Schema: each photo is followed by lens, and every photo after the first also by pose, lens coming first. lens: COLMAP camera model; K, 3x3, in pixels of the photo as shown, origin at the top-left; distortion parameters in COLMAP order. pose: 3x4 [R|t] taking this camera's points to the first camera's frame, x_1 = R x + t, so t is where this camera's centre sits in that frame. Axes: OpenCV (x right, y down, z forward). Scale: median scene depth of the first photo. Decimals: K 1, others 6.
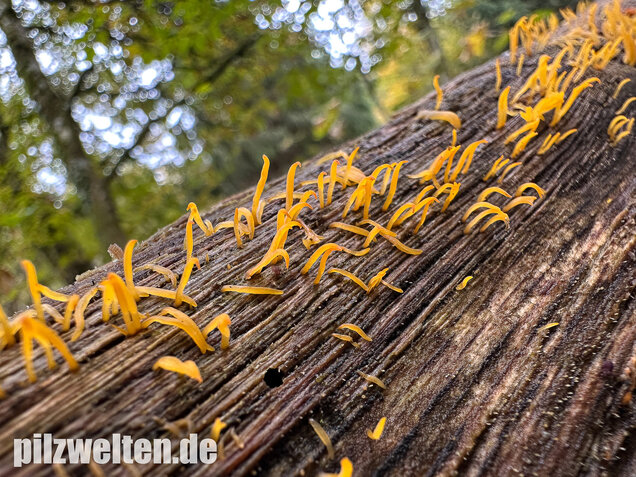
lens RADIAL K [[459.1, 0, 287.2], [0, 459.1, 305.4], [0, 0, 1]] dist [-0.026201, 0.005039]
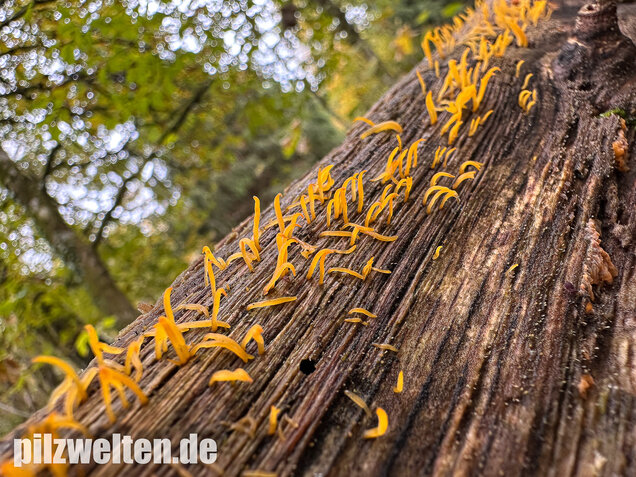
lens RADIAL K [[457.9, 0, 318.0], [0, 457.9, 238.5], [0, 0, 1]] dist [-0.012166, -0.002675]
pose [[0.964557, -0.250328, 0.083457, -0.015532], [0.261000, 0.951628, -0.162124, 0.032072], [-0.038836, 0.178160, 0.983235, -0.212058]]
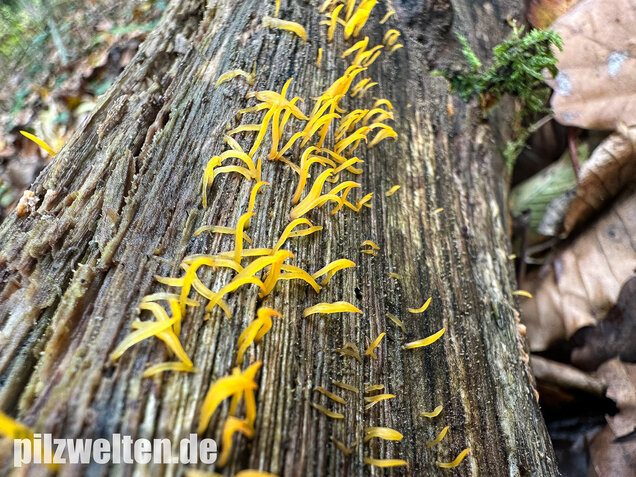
lens RADIAL K [[459.1, 0, 287.2], [0, 459.1, 305.4], [0, 0, 1]] dist [-0.026201, 0.005039]
pose [[0.766510, -0.310475, 0.562199, -0.799146], [0.136519, 0.934145, 0.329751, -0.239241], [-0.627555, -0.176007, 0.758417, 0.077683]]
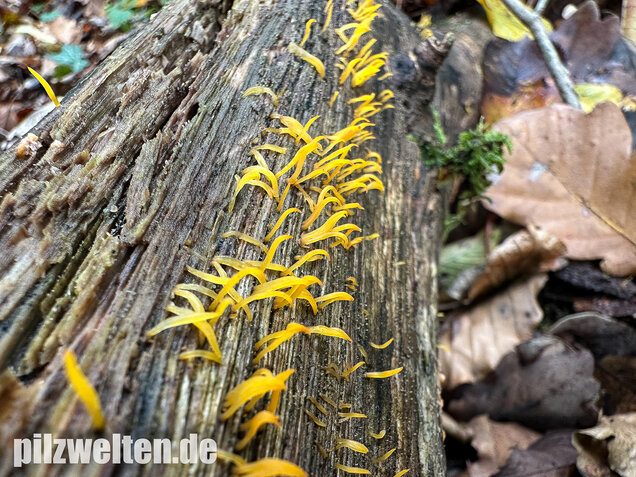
lens RADIAL K [[459.1, 0, 287.2], [0, 459.1, 305.4], [0, 0, 1]] dist [-0.026201, 0.005039]
pose [[0.673683, -0.129281, 0.727624, -1.065610], [-0.169560, 0.931275, 0.322455, -0.308285], [-0.719305, -0.340608, 0.605463, 0.165901]]
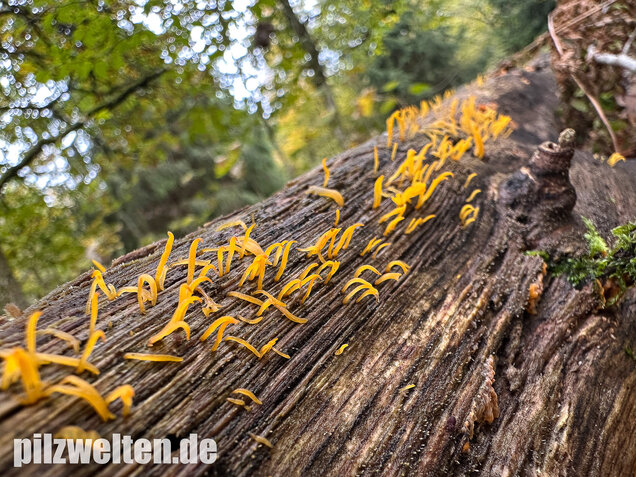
lens RADIAL K [[455.5, 0, 287.1], [0, 455.5, 305.6], [0, 0, 1]] dist [-0.011631, -0.006881]
pose [[0.974671, 0.032476, 0.221274, -0.010489], [-0.016211, 0.997057, -0.074929, -0.074947], [-0.223056, 0.069444, 0.972329, -0.114677]]
